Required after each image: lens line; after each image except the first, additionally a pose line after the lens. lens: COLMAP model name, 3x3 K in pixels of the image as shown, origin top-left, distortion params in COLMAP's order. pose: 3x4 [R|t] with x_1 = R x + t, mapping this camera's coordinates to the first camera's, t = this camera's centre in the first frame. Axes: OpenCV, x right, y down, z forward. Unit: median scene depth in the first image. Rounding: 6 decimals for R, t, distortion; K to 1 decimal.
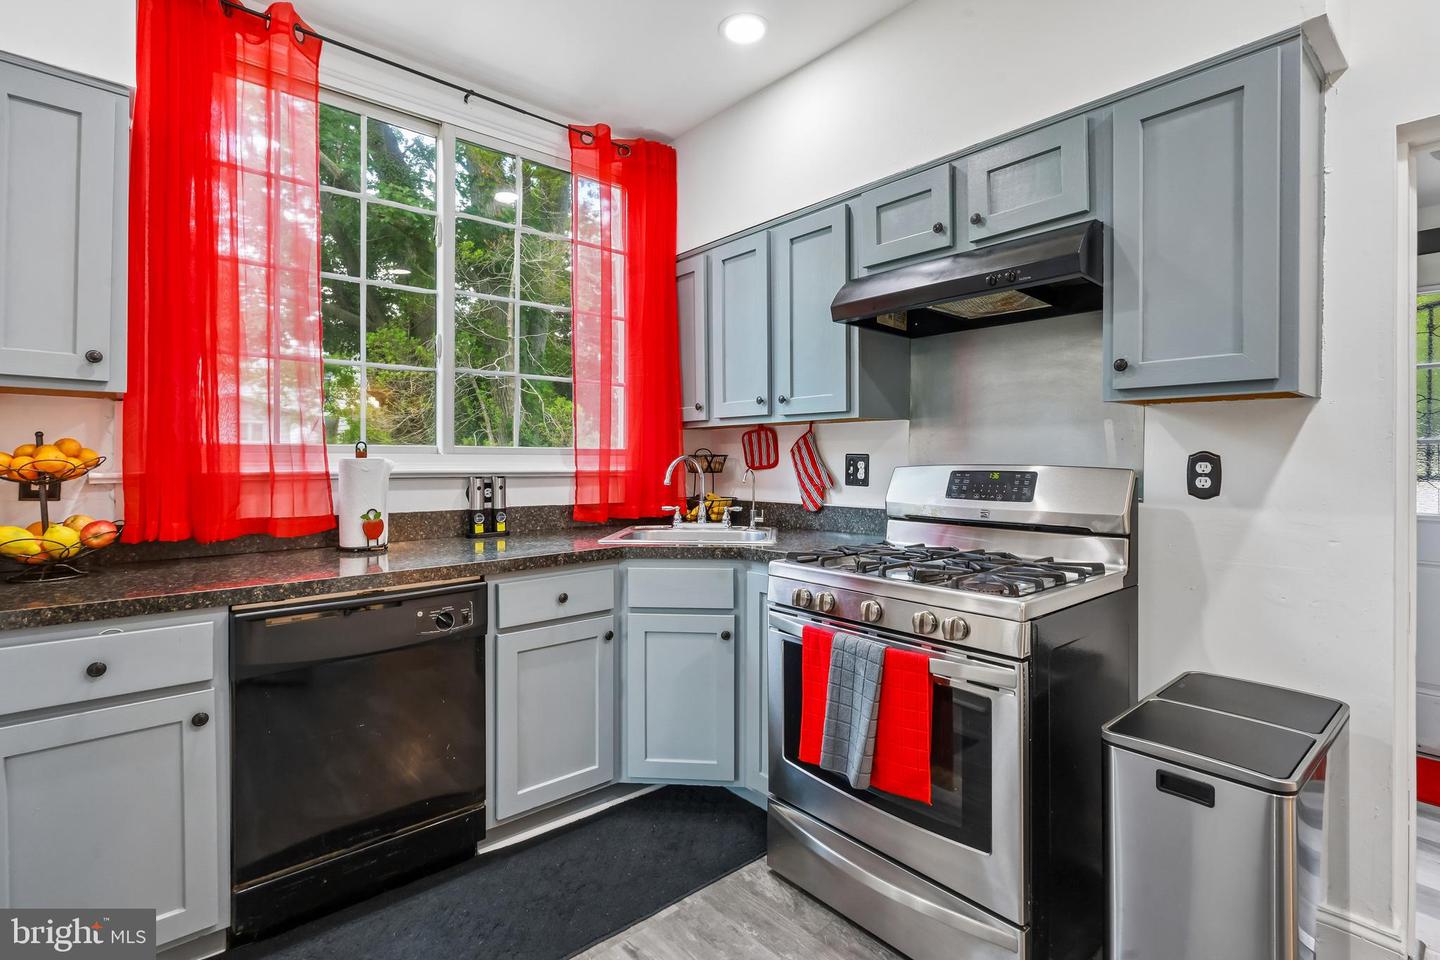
lens RADIAL K [[679.2, 0, 718.6], [0, 679.2, 466.2], [0, 0, 1]] dist [-0.000507, -0.000453]
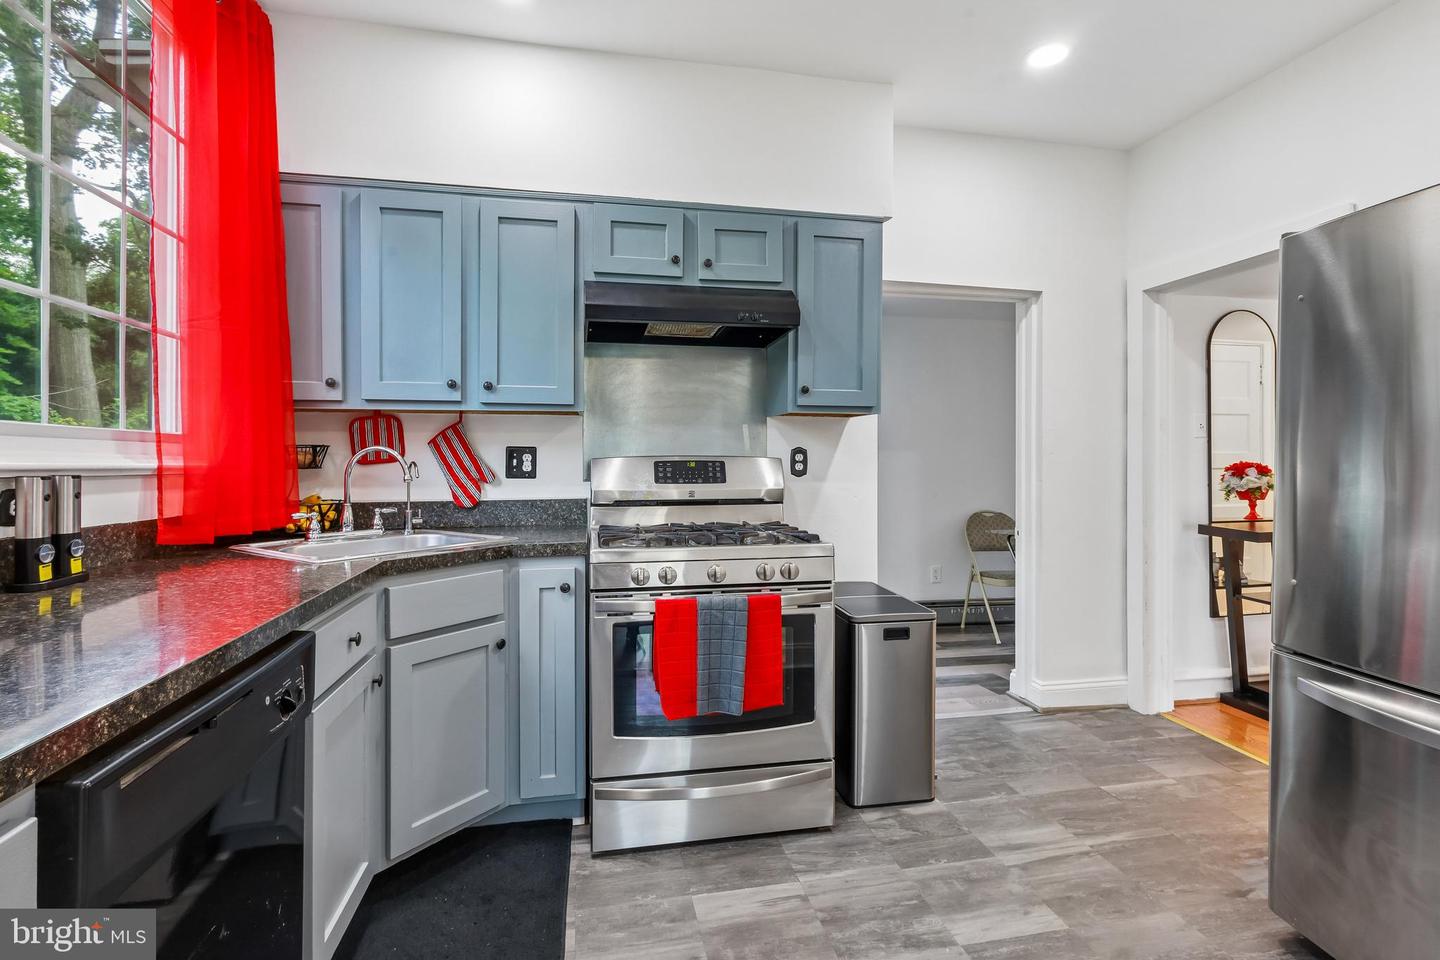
lens RADIAL K [[679.2, 0, 720.1], [0, 679.2, 470.7], [0, 0, 1]] dist [-0.000507, -0.000453]
pose [[0.492272, -0.013687, 0.870334, -0.546384], [0.010963, 0.999895, 0.009524, 0.011540], [-0.870372, 0.004853, 0.492370, 0.261574]]
